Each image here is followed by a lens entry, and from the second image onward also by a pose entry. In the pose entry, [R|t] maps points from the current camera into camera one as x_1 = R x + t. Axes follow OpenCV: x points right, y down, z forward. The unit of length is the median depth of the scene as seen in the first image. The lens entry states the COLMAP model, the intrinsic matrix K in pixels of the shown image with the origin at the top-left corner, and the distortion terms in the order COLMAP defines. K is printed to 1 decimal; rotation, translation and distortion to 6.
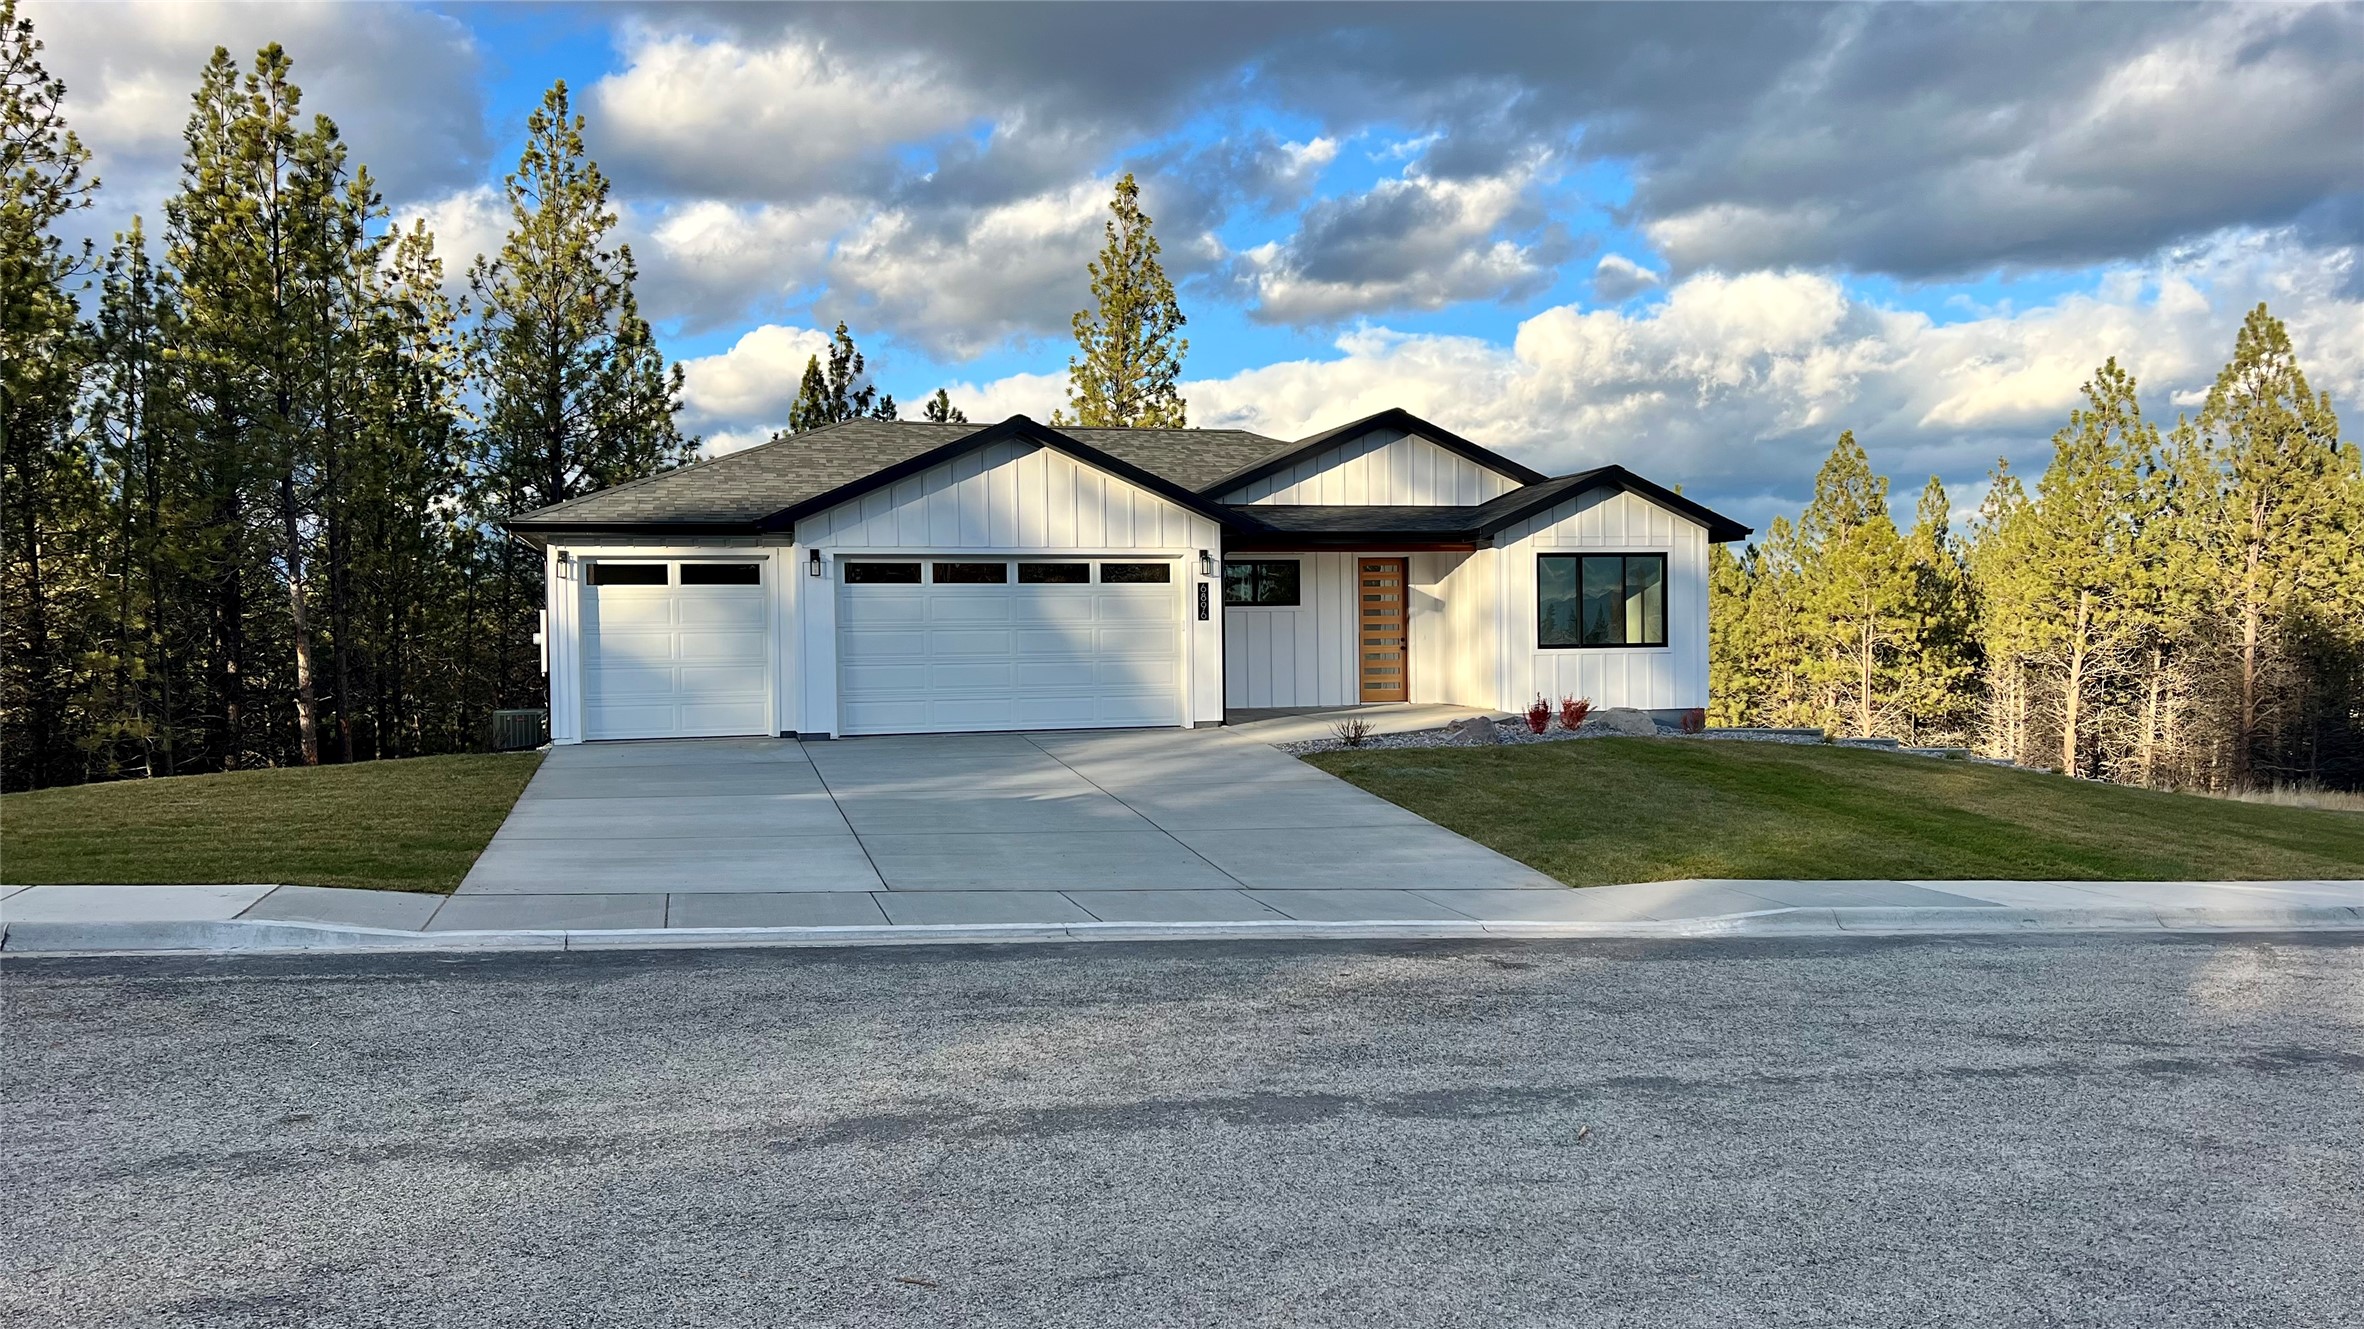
lens RADIAL K [[1702.7, 0, 1182.0], [0, 1702.7, 664.5], [0, 0, 1]] dist [0.100823, -0.000975]
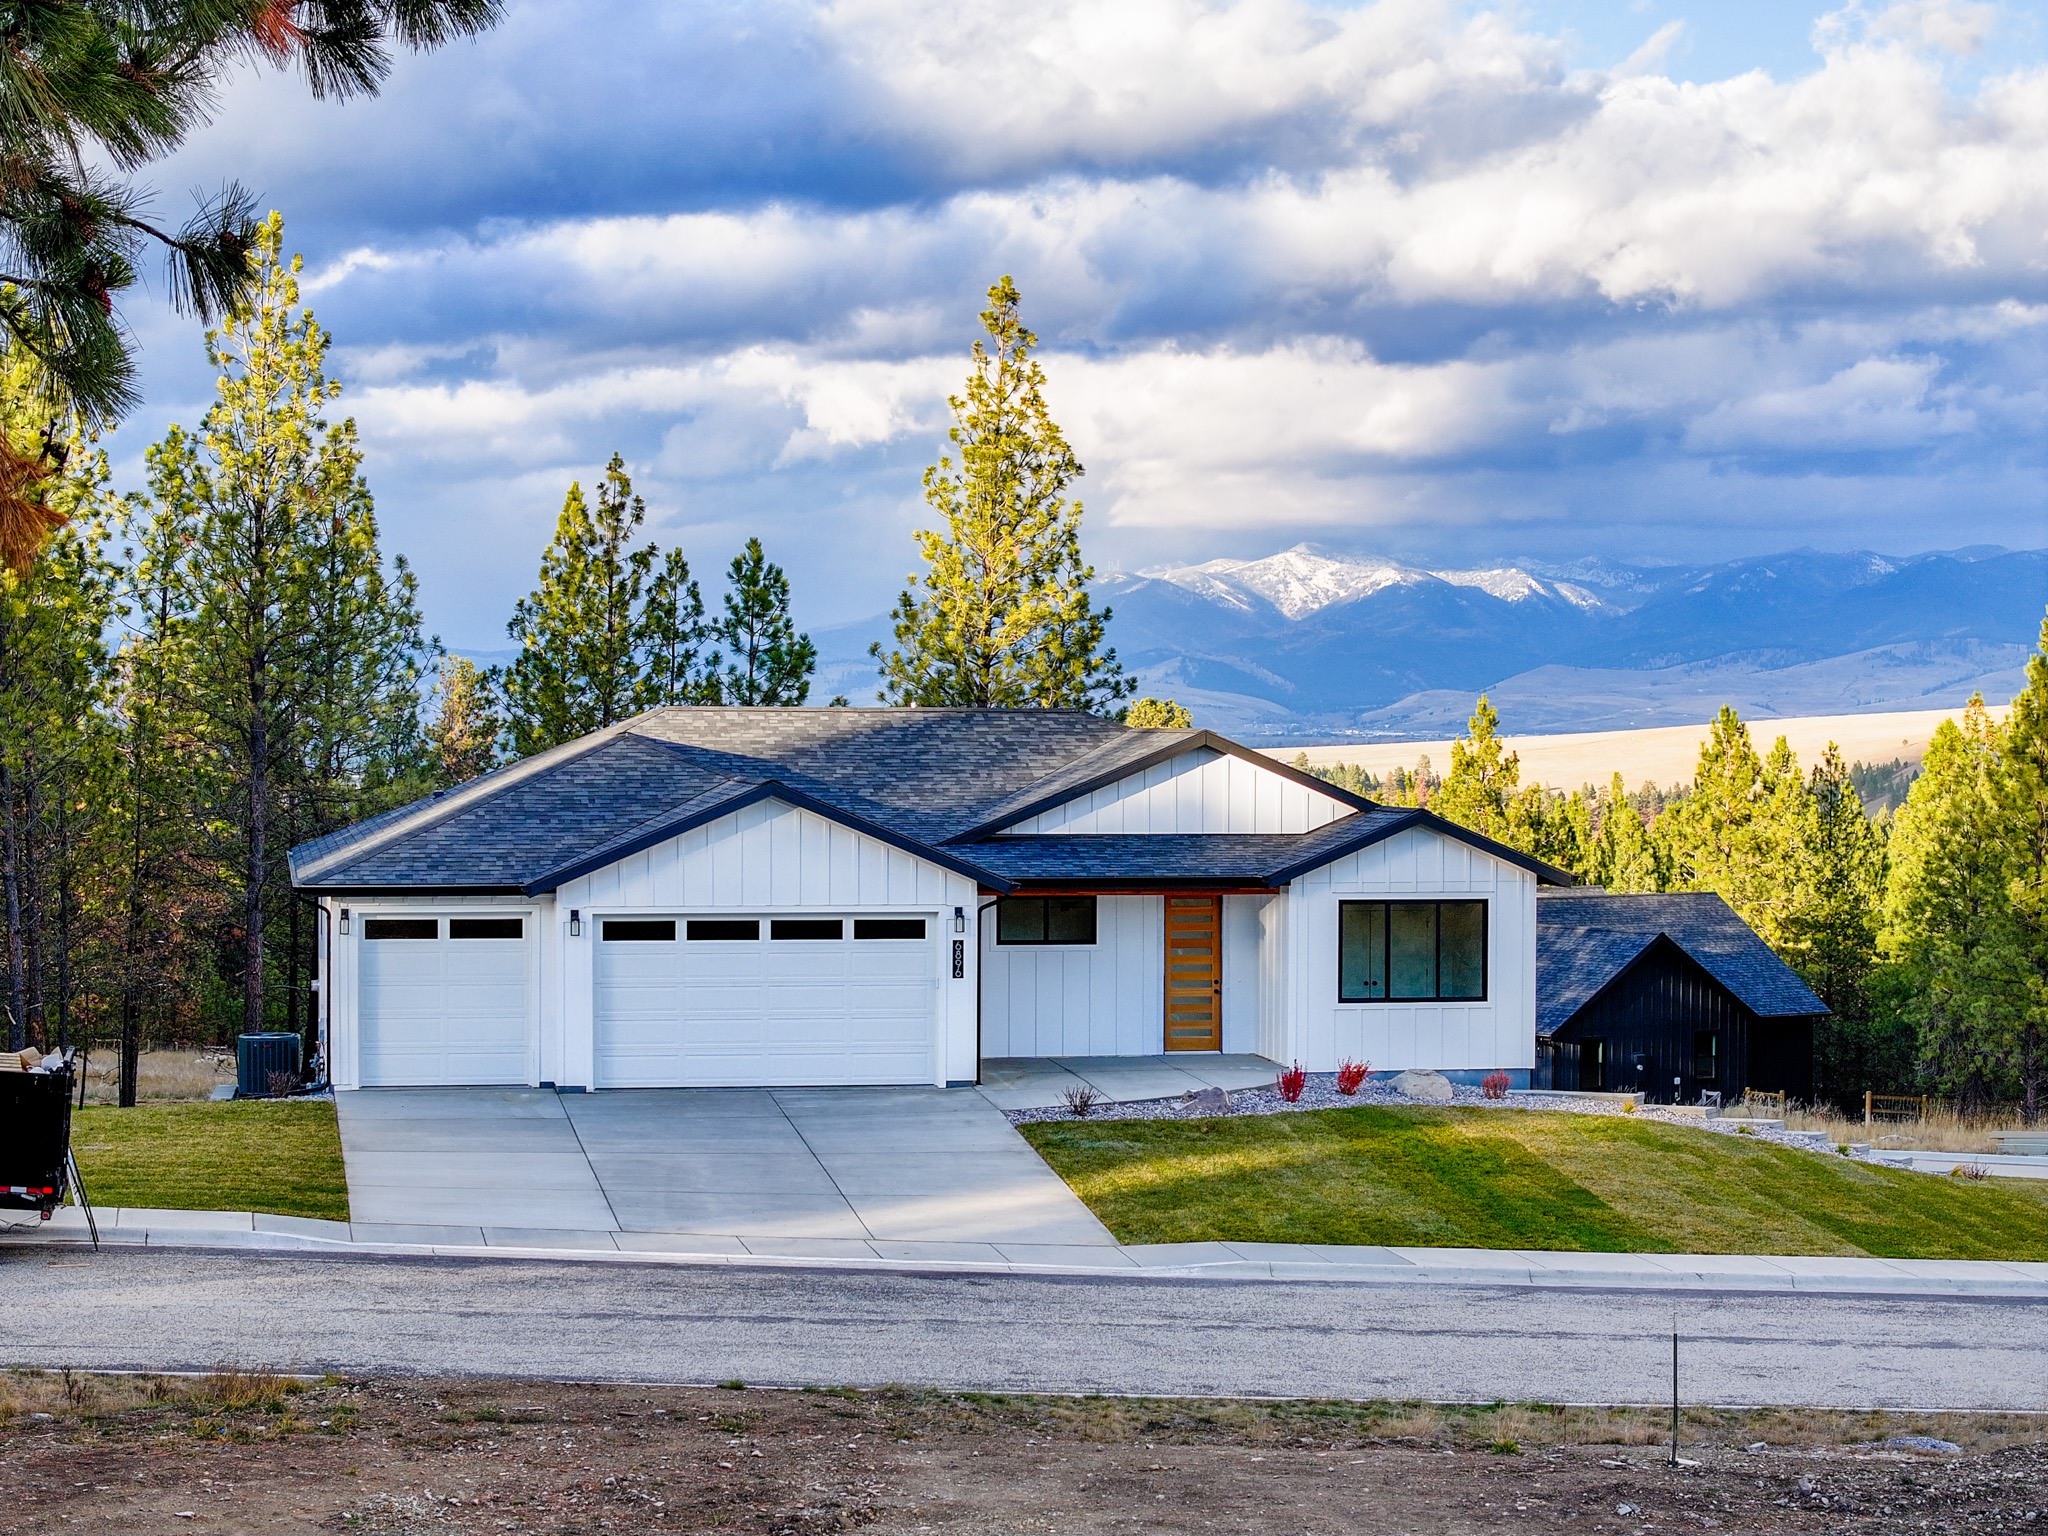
lens RADIAL K [[3951.3, 0, 1024.0], [0, 3951.3, 768.0], [0, 0, 1]] dist [-0.068417, -0.151921]
pose [[0.995375, 0.018295, -0.094304, 0.254336], [-0.018286, 0.999832, 0.000956, -0.144839], [0.094305, 0.000773, 0.995543, -1.229867]]
